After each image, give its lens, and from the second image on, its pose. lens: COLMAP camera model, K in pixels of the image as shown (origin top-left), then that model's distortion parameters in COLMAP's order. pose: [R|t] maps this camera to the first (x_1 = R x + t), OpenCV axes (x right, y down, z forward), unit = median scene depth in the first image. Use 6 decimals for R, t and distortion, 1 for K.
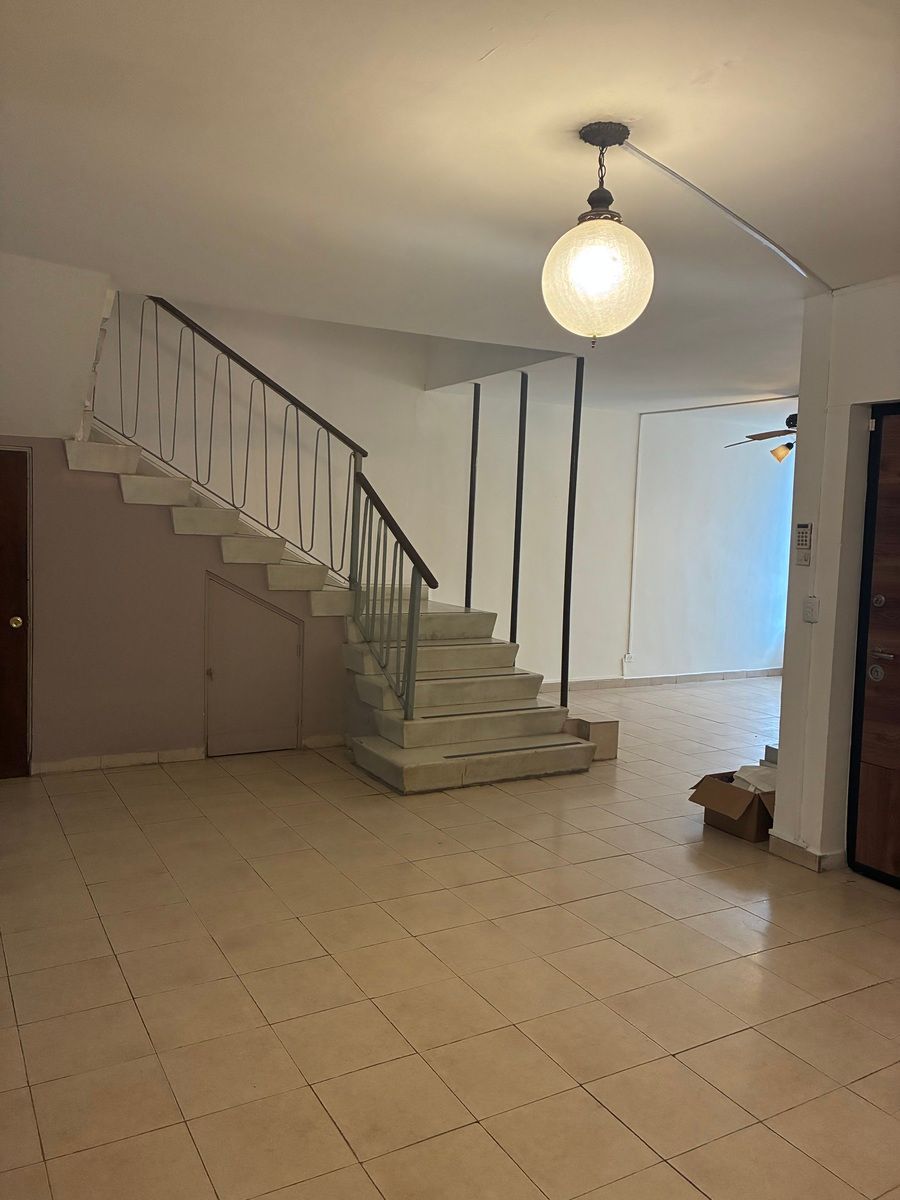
lens RADIAL K [[906.2, 0, 448.6], [0, 906.2, 591.9], [0, 0, 1]] dist [0.045139, -0.063868]
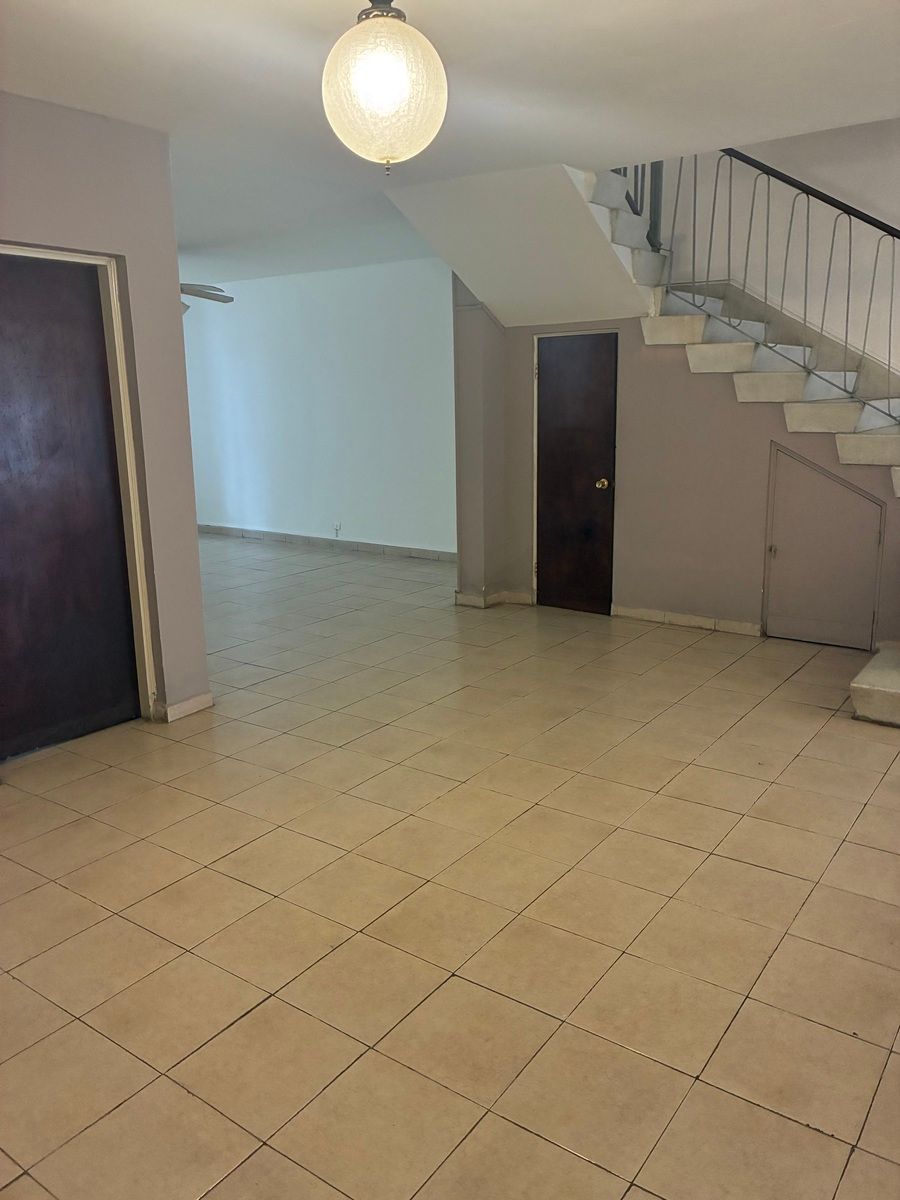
lens RADIAL K [[906.2, 0, 455.7], [0, 906.2, 606.4], [0, 0, 1]] dist [0.045139, -0.063868]
pose [[0.410551, 0.167920, -0.896242, 0.478225], [-0.033070, 0.984992, 0.169400, -0.003355], [0.911238, -0.039908, 0.409943, 0.309833]]
